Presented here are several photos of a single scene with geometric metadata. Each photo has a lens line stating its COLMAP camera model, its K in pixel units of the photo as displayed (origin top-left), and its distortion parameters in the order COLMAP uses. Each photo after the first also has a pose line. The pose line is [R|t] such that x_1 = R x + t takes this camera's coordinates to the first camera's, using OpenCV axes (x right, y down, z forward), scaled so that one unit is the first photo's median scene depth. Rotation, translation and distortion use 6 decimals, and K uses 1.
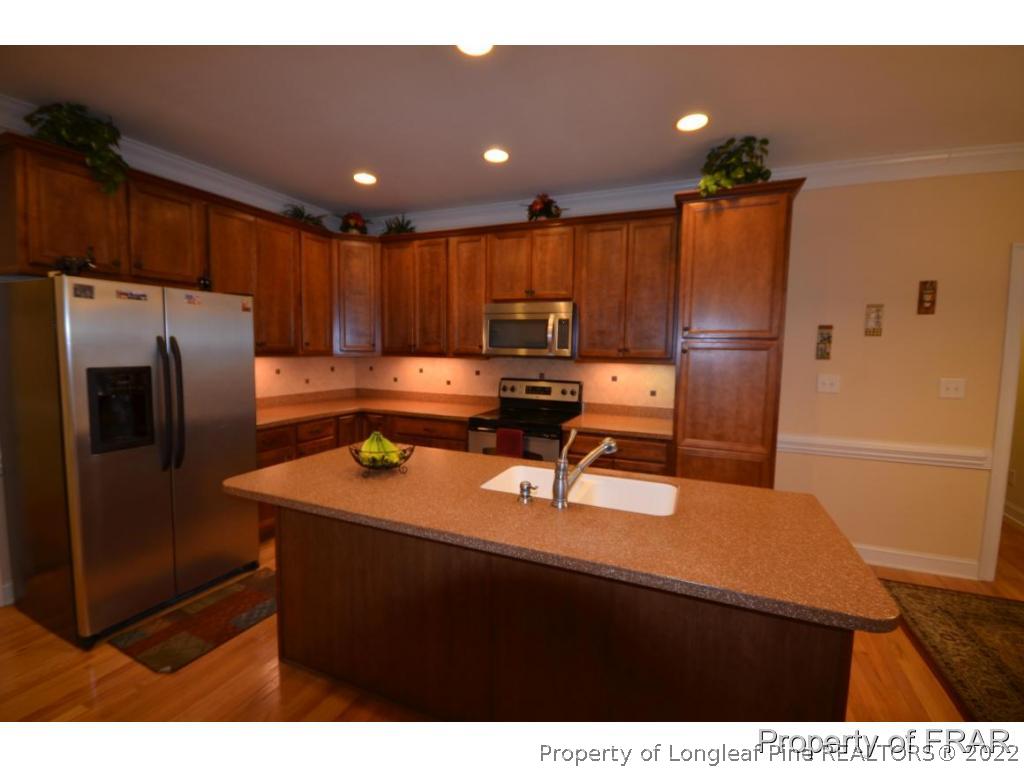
lens RADIAL K [[445.5, 0, 512.0], [0, 445.5, 384.0], [0, 0, 1]] dist [0.016957, -0.017602]
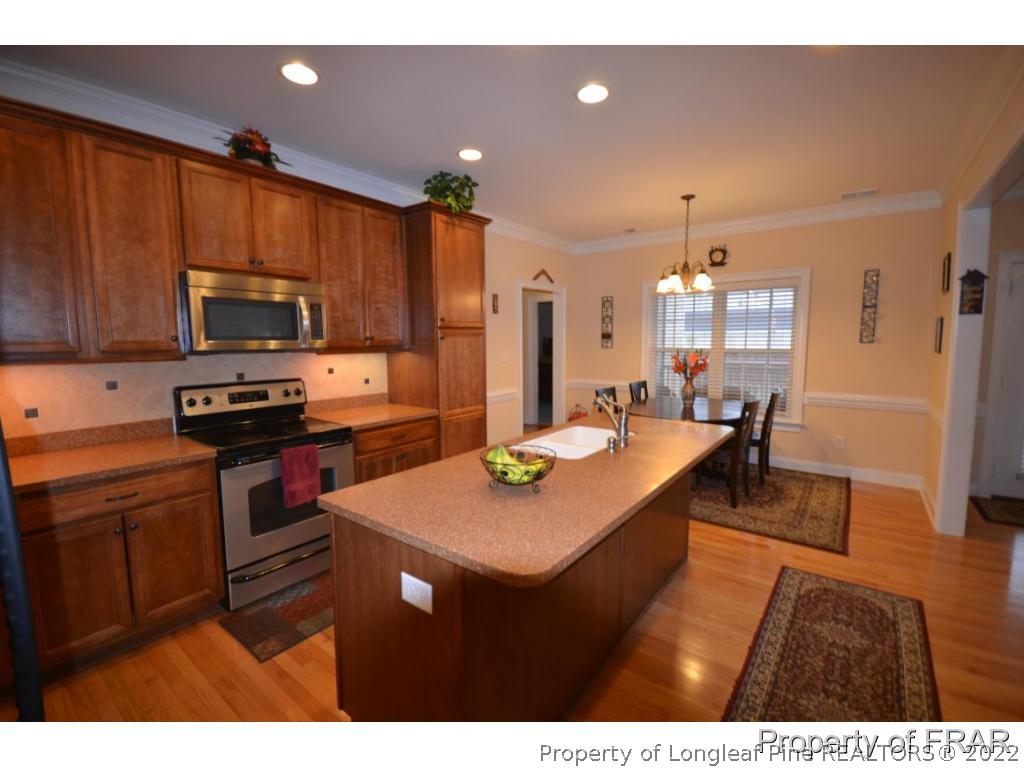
lens RADIAL K [[451.8, 0, 512.0], [0, 451.8, 384.0], [0, 0, 1]] dist [0.000866, 0.000308]
pose [[0.239002, -0.115137, 0.964169, -0.734090], [0.091452, 0.991201, 0.095696, -0.050365], [-0.966703, 0.065304, 0.247428, 0.525762]]
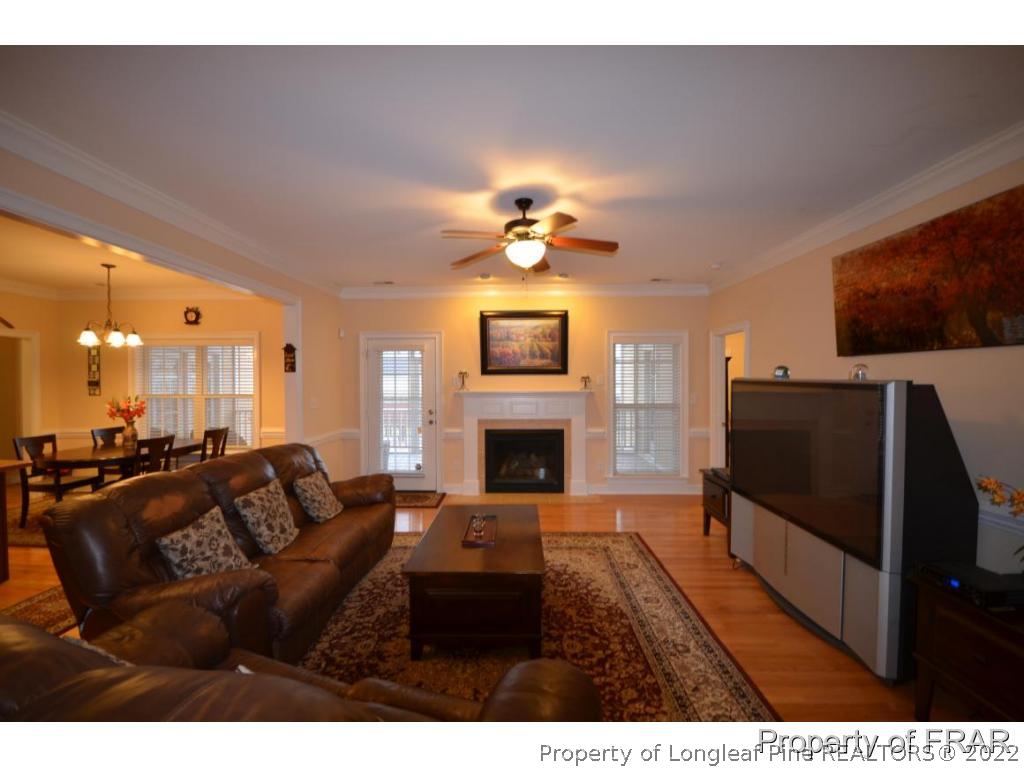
lens RADIAL K [[446.8, 0, 512.0], [0, 446.8, 384.0], [0, 0, 1]] dist [0.008496, -0.010112]
pose [[-0.376437, -0.022263, 0.926175, -1.228359], [0.074748, 0.995722, 0.054315, 0.003733], [-0.923422, 0.089676, -0.373163, -0.401618]]
